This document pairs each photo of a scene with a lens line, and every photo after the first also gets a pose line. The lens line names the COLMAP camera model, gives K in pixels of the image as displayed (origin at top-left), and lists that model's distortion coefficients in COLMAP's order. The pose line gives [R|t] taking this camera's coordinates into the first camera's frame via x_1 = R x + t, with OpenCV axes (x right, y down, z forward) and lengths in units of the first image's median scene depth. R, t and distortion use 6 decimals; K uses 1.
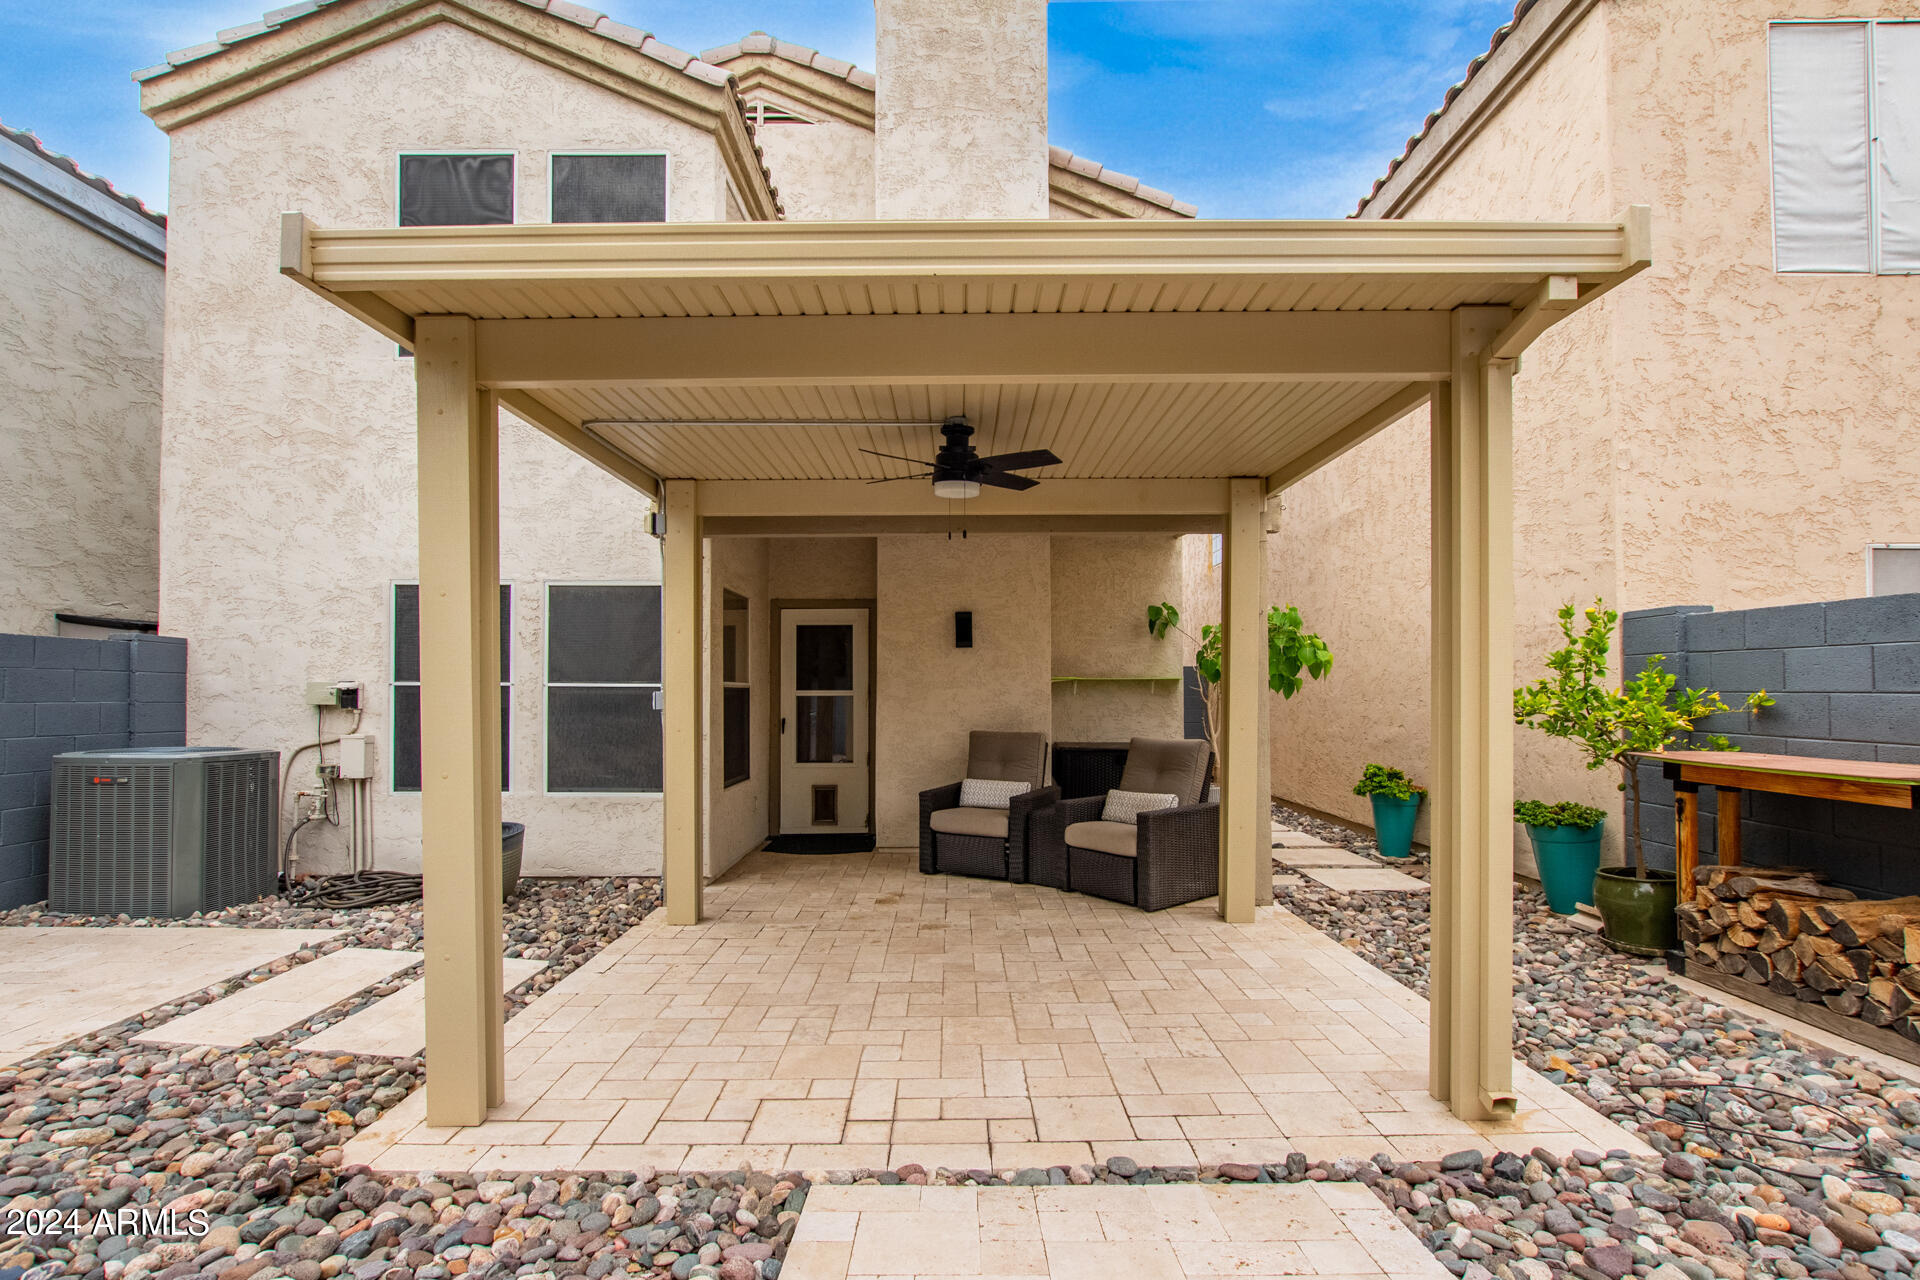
lens RADIAL K [[900.9, 0, 954.5], [0, 900.9, 679.2], [0, 0, 1]] dist [-0.004306, 0.000919]
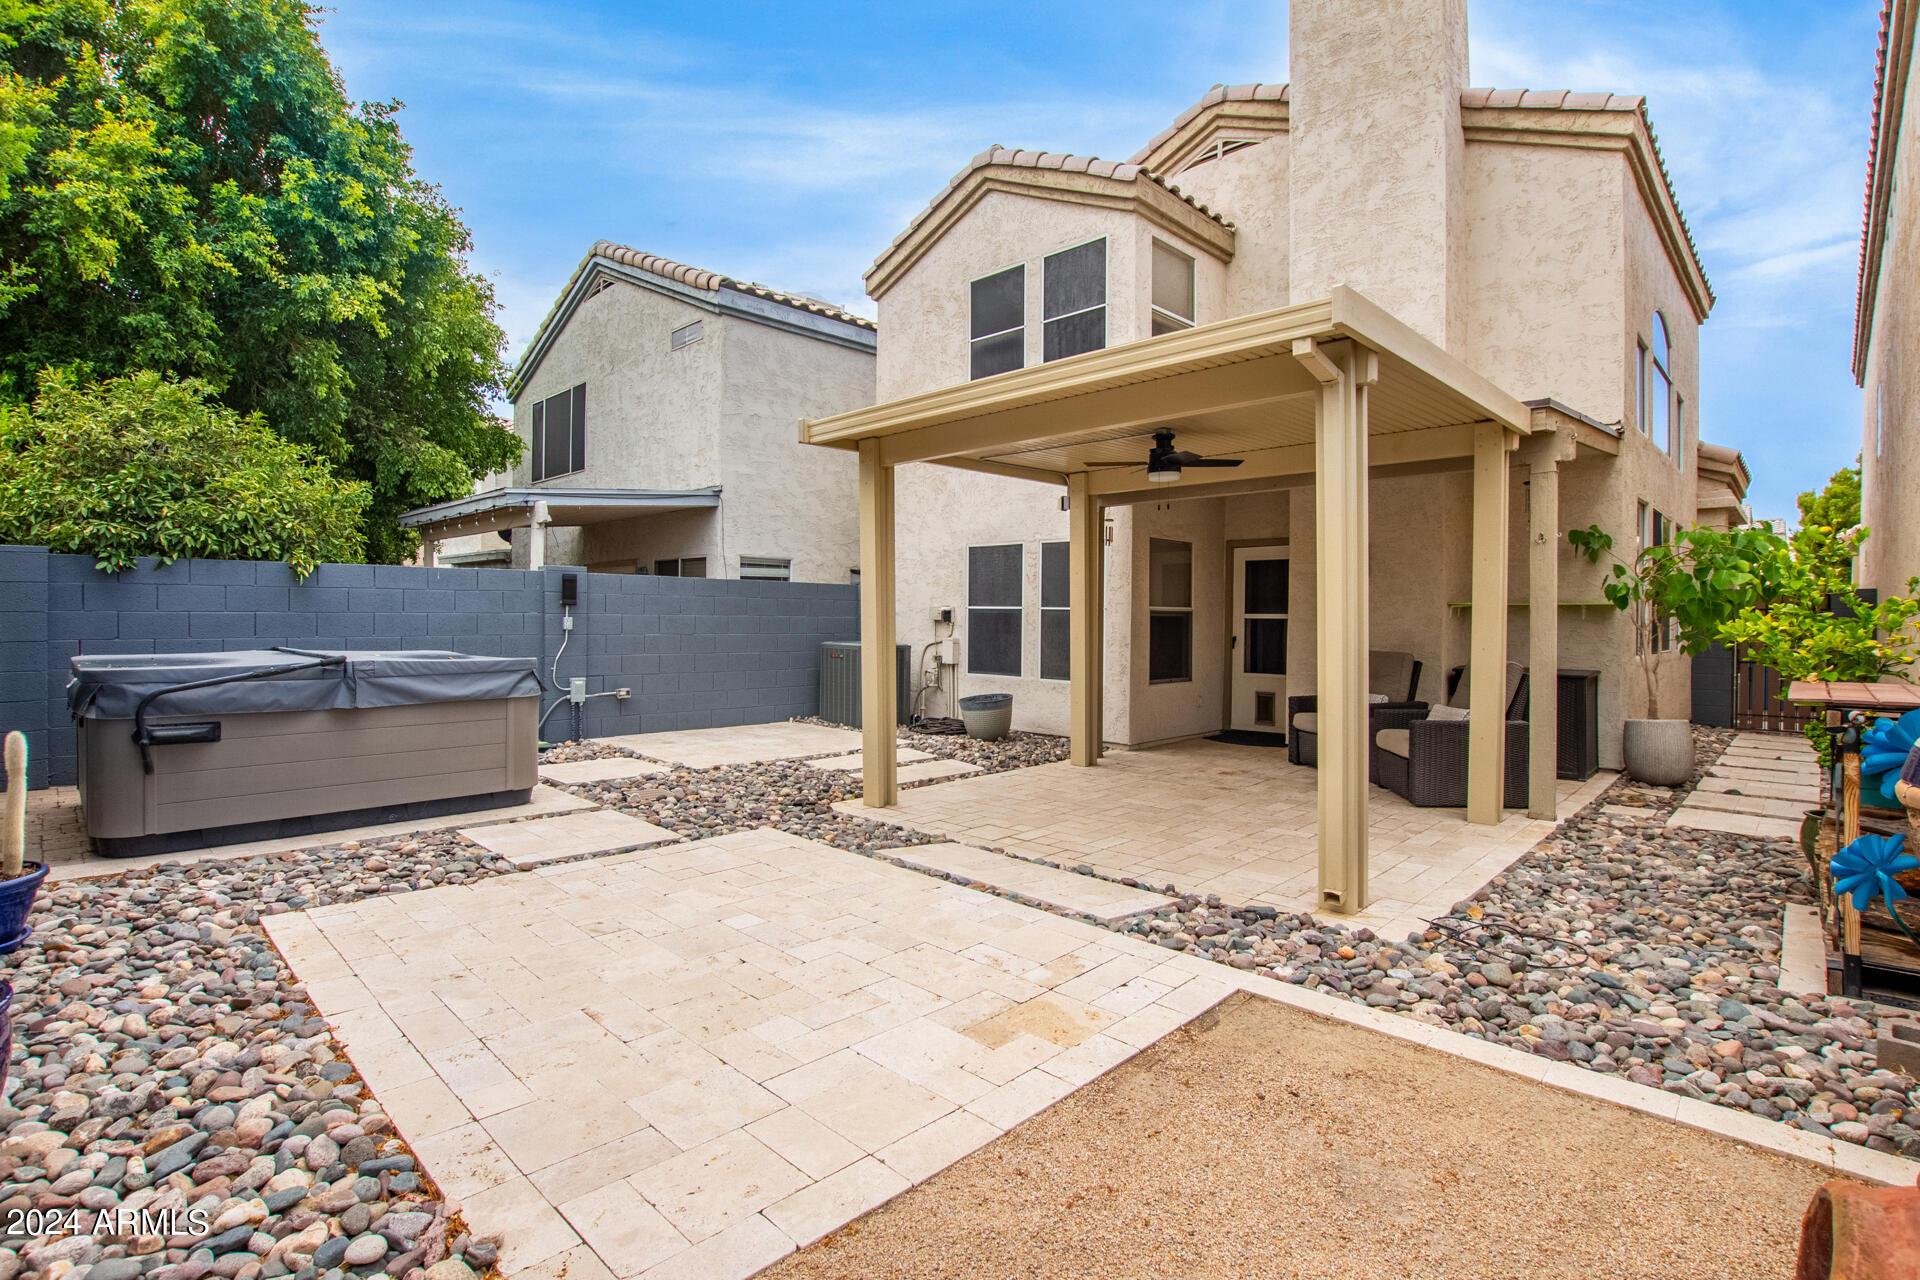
lens RADIAL K [[900.9, 0, 964.4], [0, 900.9, 621.9], [0, 0, 1]] dist [-0.004306, 0.000919]
pose [[0.723571, 0.013112, -0.690125, 0.497074], [-0.000537, 0.999830, 0.018433, 0.001373], [0.690249, -0.012967, 0.723455, -0.191342]]
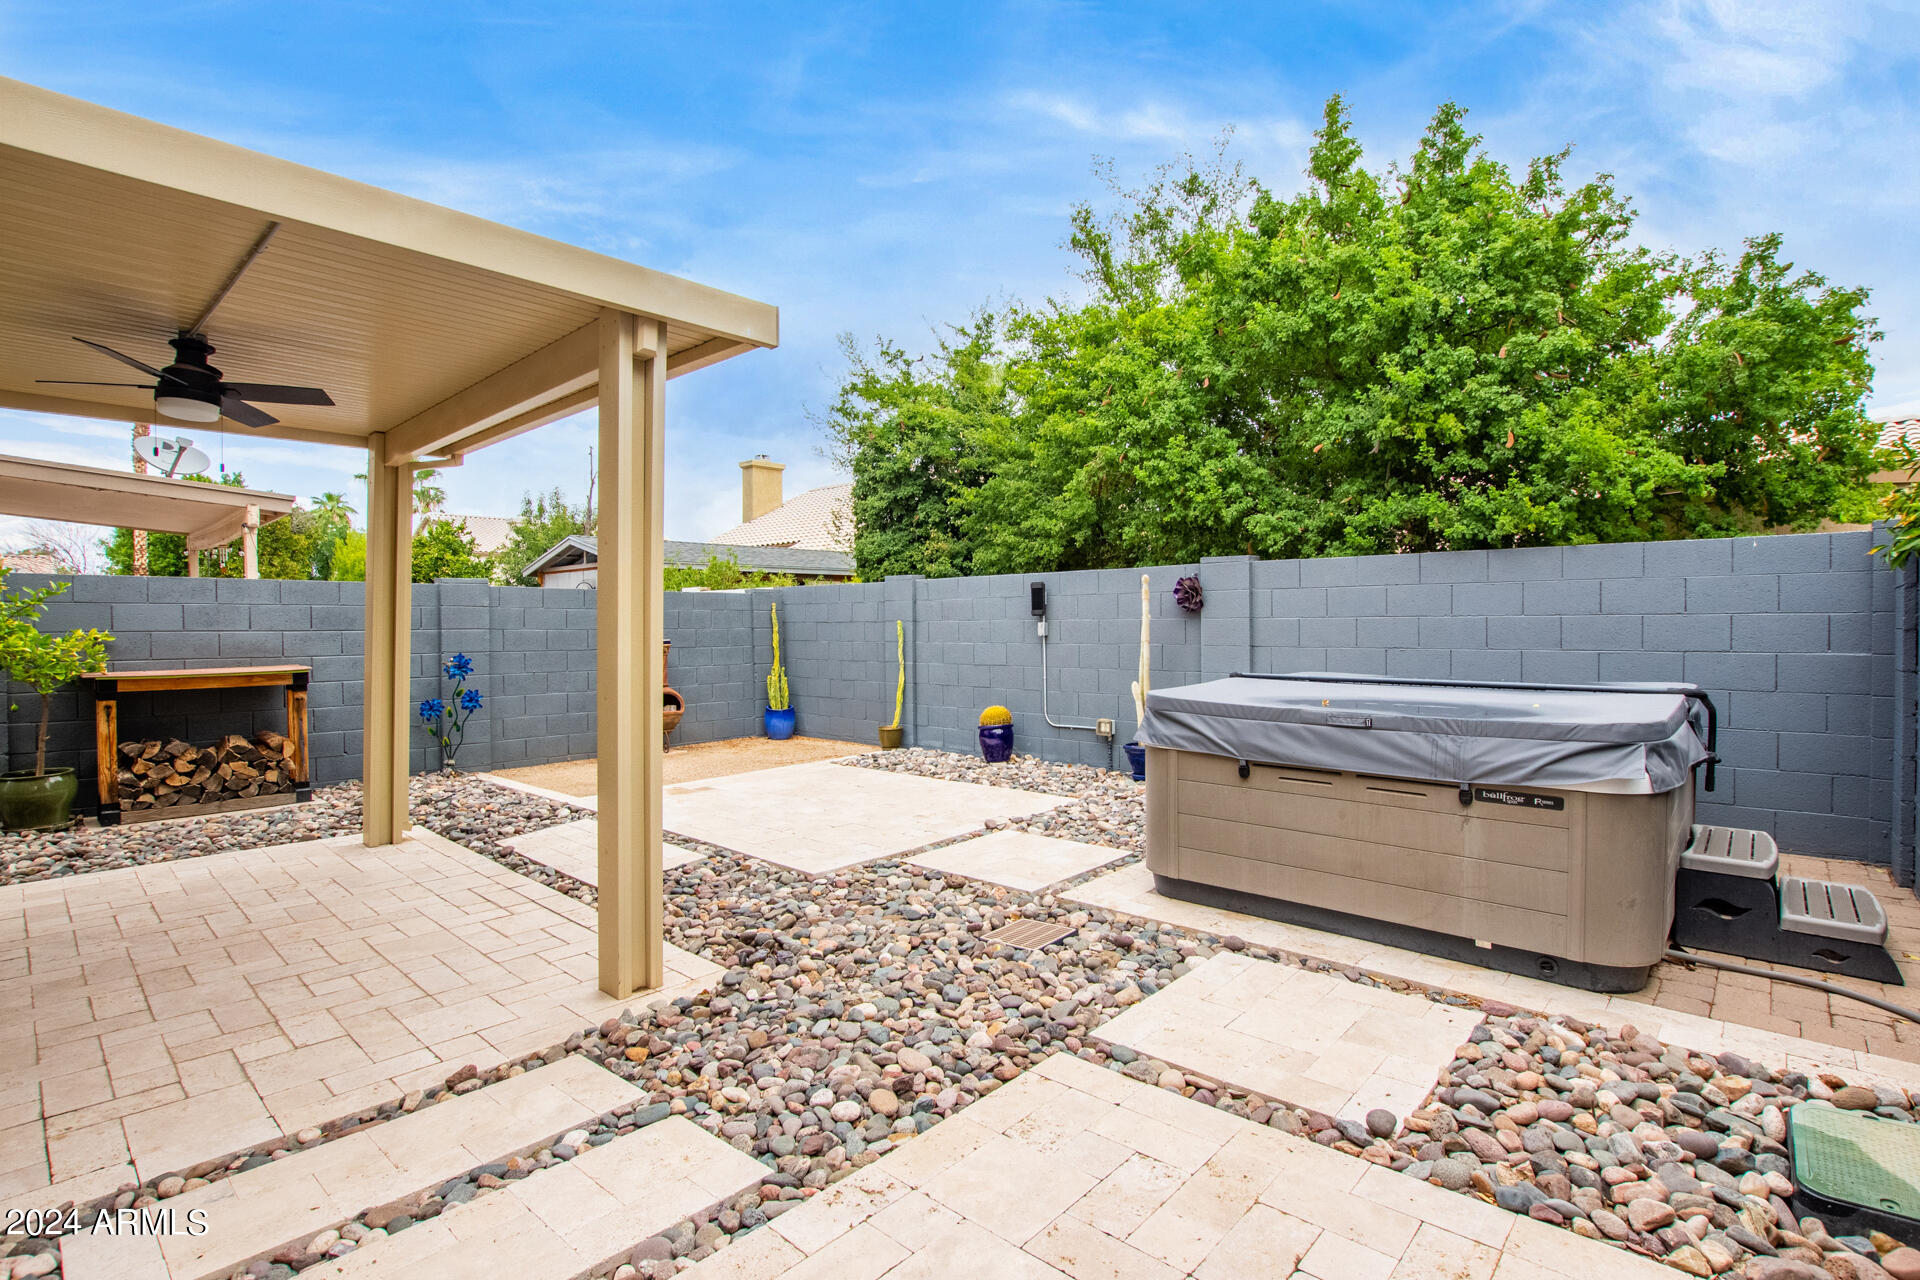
lens RADIAL K [[900.9, 0, 962.3], [0, 900.9, 633.3], [0, 0, 1]] dist [-0.004306, 0.000919]
pose [[-0.733344, 0.000351, 0.679857, -1.400362], [0.002446, 0.999995, 0.002123, 0.020426], [-0.679853, 0.003220, -0.733341, 1.332558]]
